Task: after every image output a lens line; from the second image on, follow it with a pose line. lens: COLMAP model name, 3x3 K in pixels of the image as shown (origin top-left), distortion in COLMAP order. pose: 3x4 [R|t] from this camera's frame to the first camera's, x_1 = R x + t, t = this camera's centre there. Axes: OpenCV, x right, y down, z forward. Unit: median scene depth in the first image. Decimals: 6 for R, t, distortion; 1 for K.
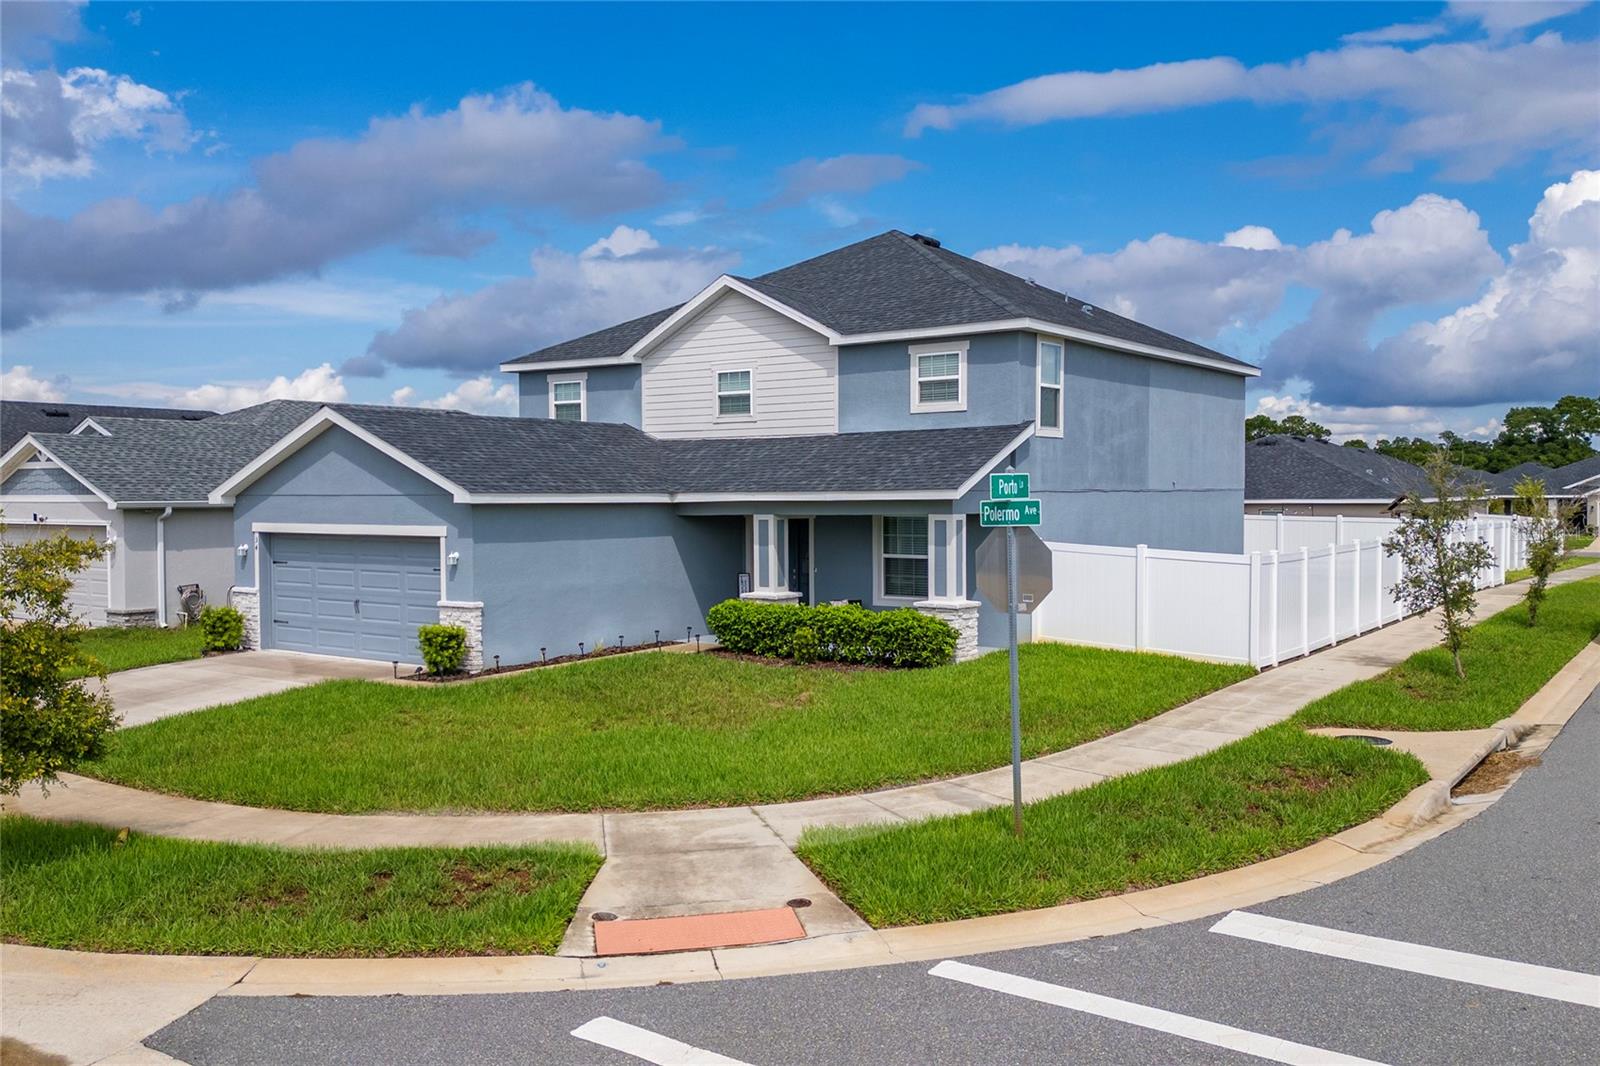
lens RADIAL K [[1347.7, 0, 784.6], [0, 1347.7, 537.7], [0, 0, 1]] dist [0.060981, -0.012985]
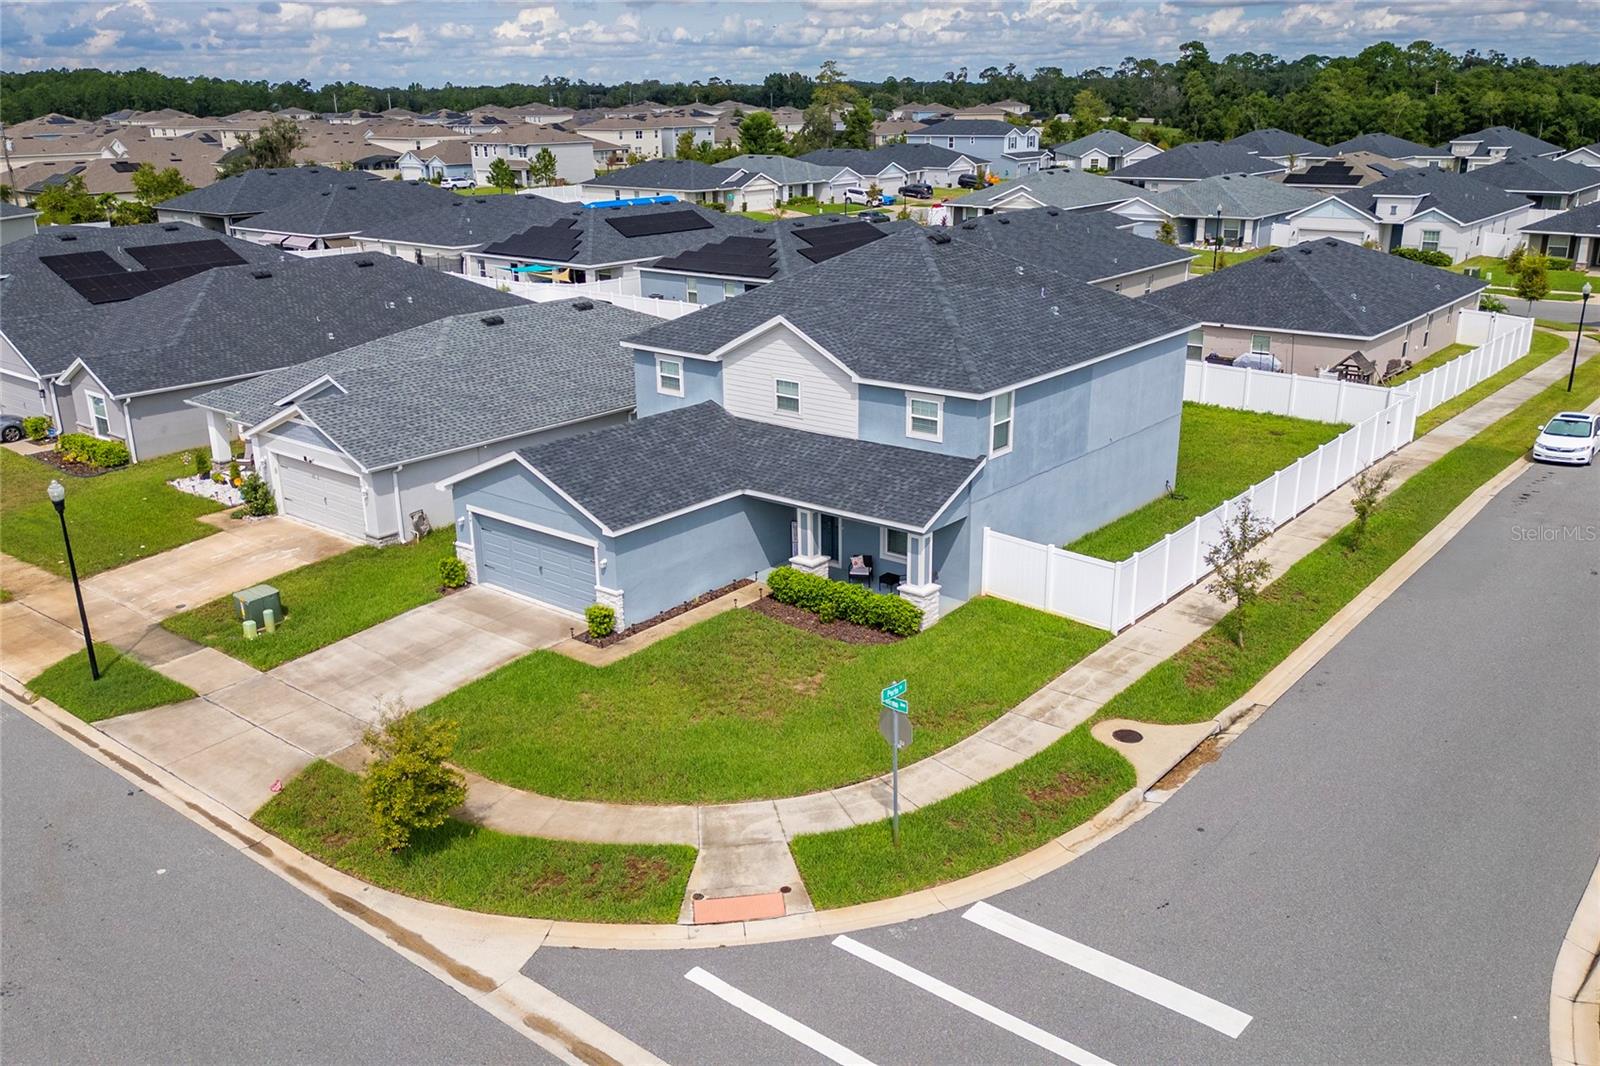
lens RADIAL K [[1310.9, 0, 822.8], [0, 1310.9, 557.4], [0, 0, 1]] dist [0.074537, -0.002467]
pose [[0.998799, 0.013396, -0.047127, 0.073900], [0.001304, 0.954285, 0.298897, -0.398141], [0.048977, -0.298599, 0.953121, -0.395472]]
